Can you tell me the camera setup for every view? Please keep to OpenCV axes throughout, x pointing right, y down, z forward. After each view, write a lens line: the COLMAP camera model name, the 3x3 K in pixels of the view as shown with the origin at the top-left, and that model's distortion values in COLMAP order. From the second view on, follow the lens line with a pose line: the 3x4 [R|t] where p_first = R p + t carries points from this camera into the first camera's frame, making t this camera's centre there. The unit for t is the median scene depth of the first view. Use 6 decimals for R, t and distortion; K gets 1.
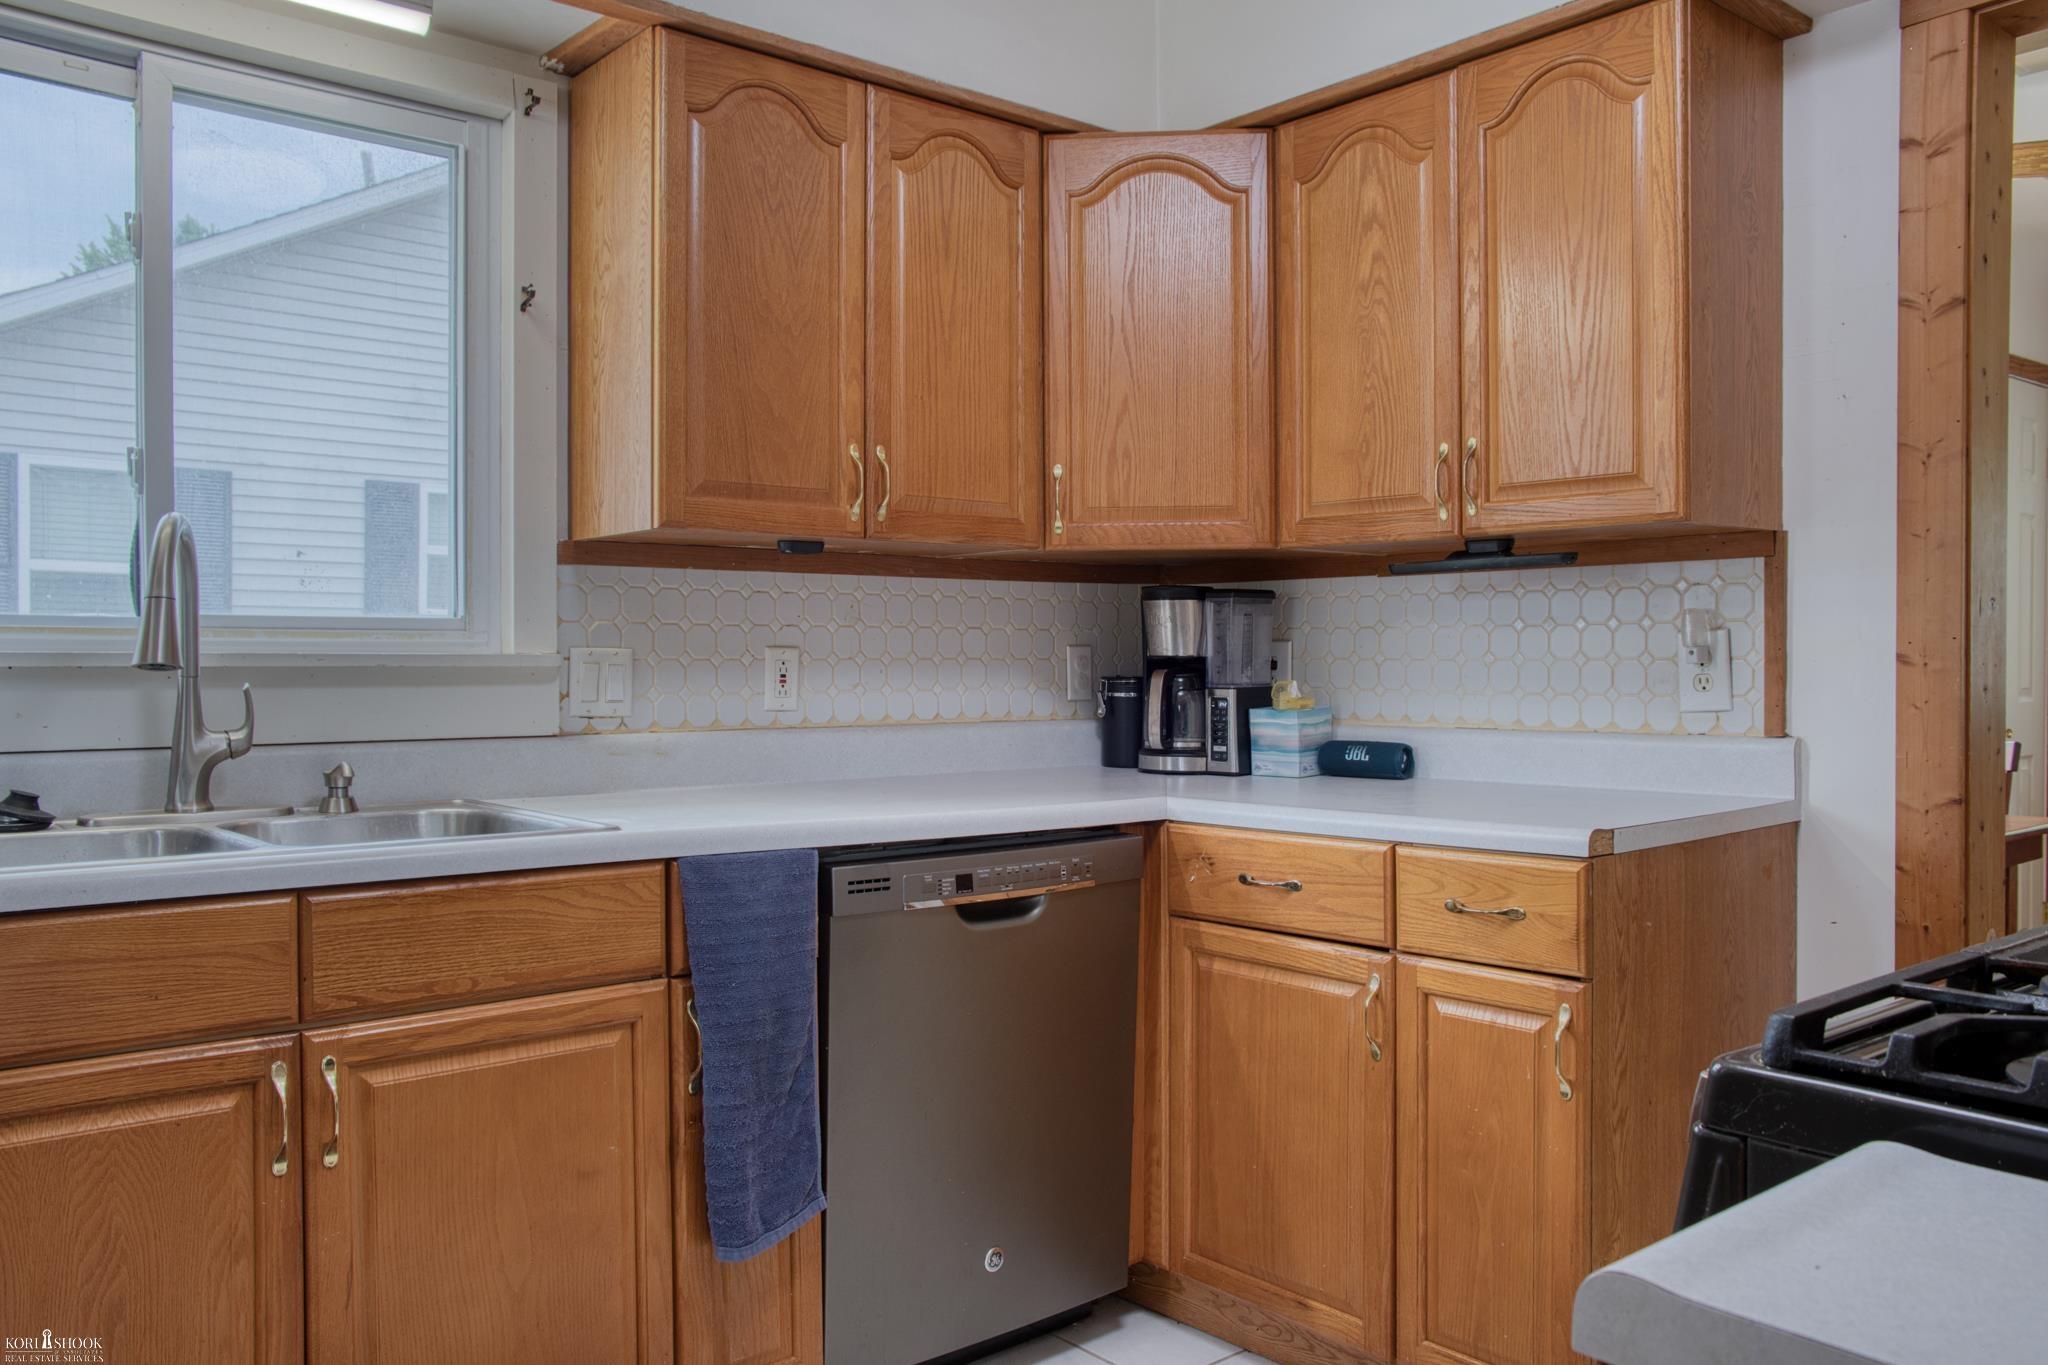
lens RADIAL K [[1604.5, 0, 1028.6], [0, 1604.5, 683.4], [0, 0, 1]] dist [-0.069528, 0.061481]
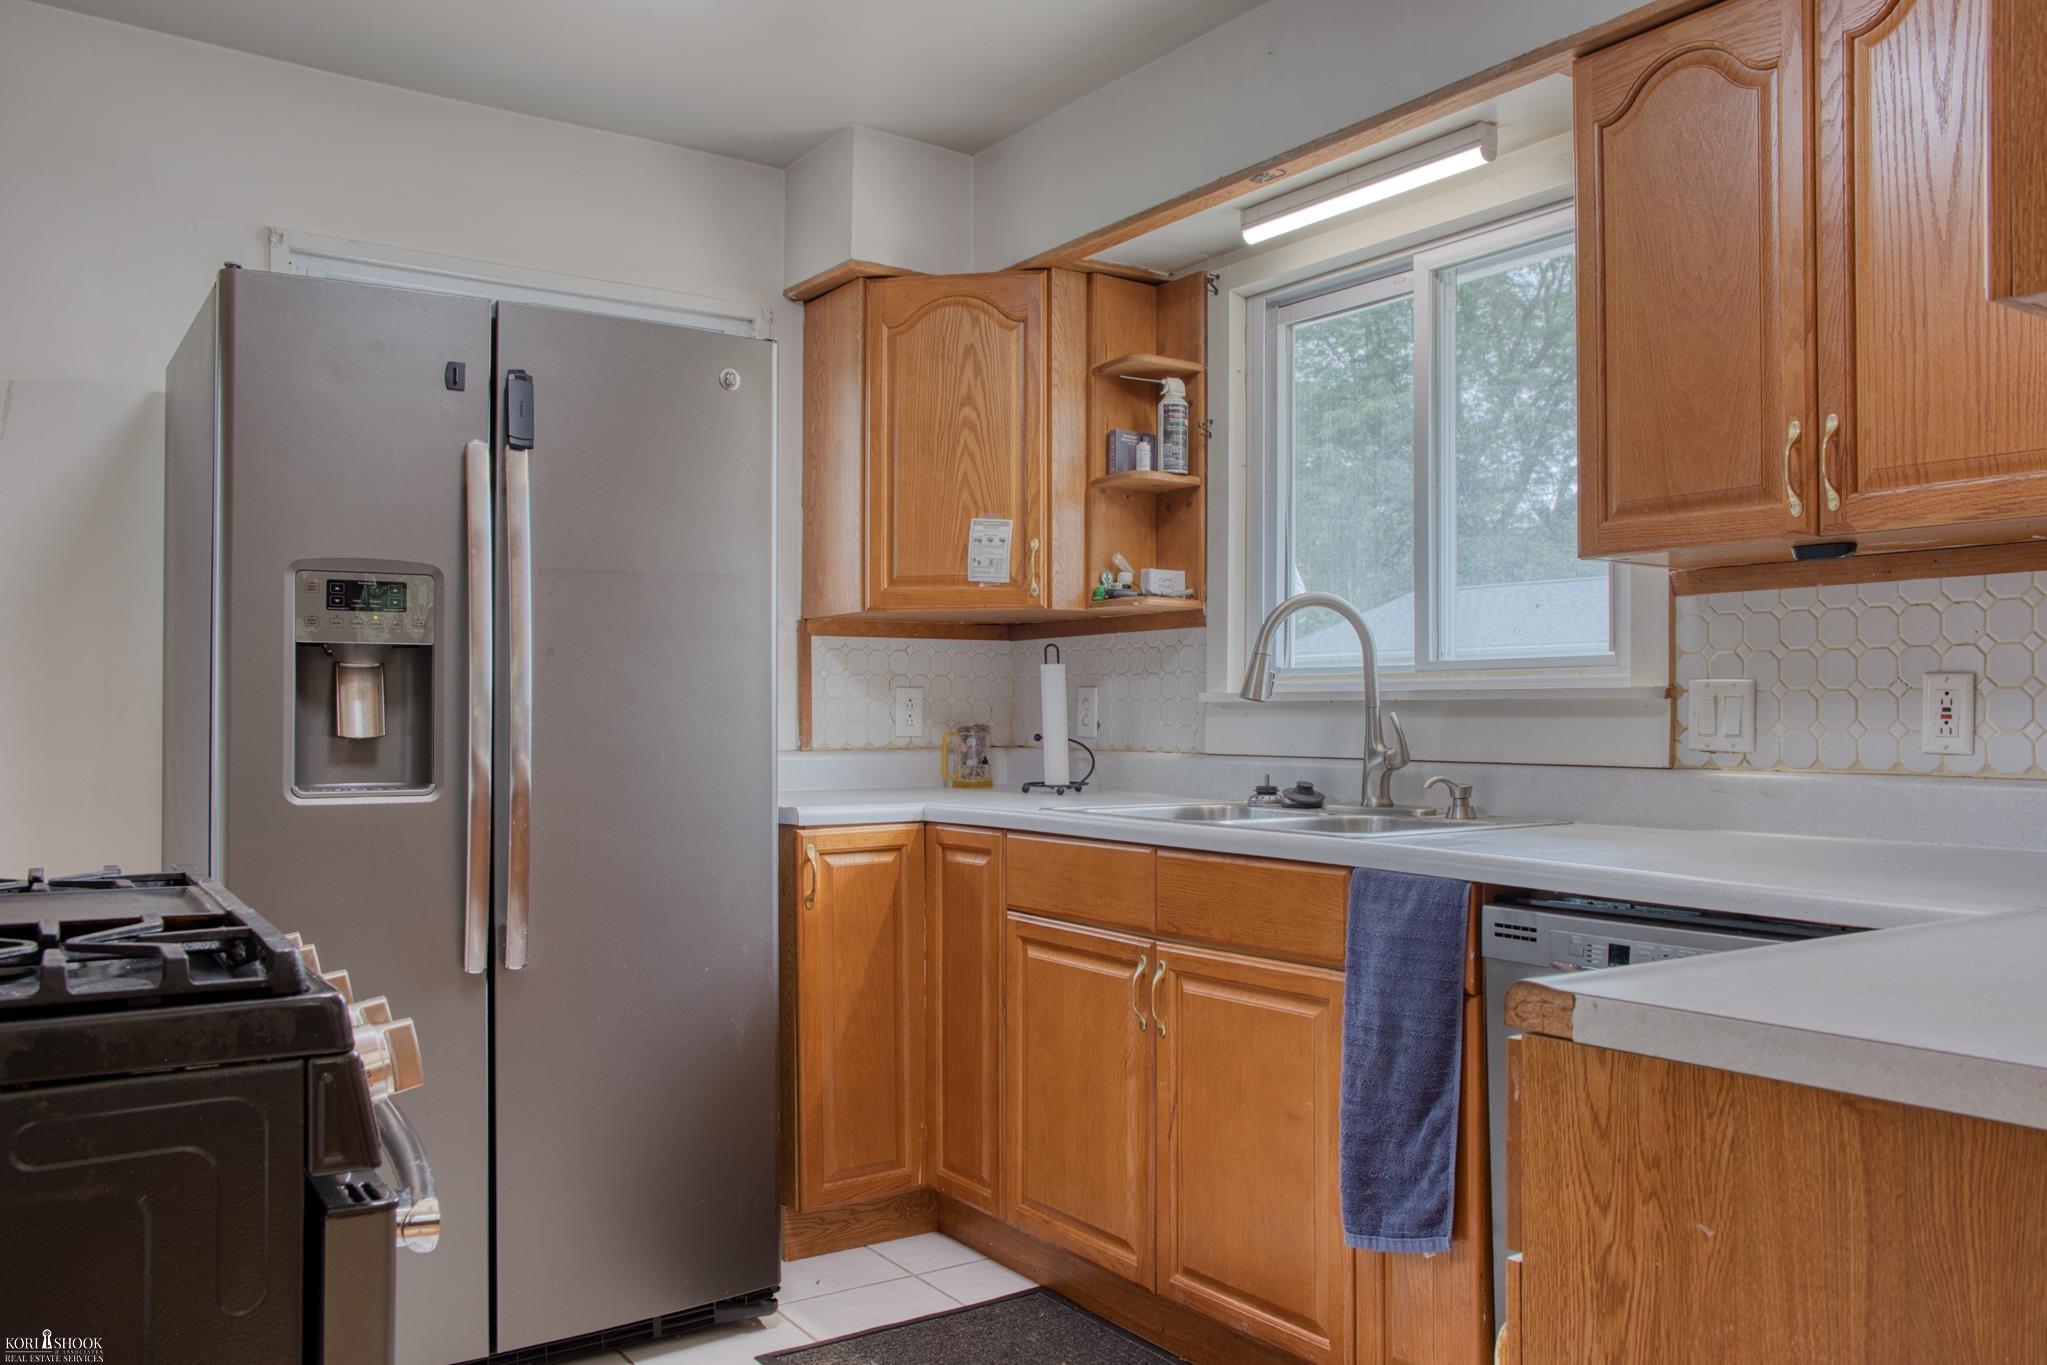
lens RADIAL K [[1603.8, 0, 1042.9], [0, 1603.8, 682.8], [0, 0, 1]] dist [-0.069528, 0.061481]
pose [[-0.099099, -0.017757, -0.994919, 0.754136], [-0.013137, 0.999777, -0.016535, 0.000997], [0.994991, 0.011432, -0.099311, 0.731988]]
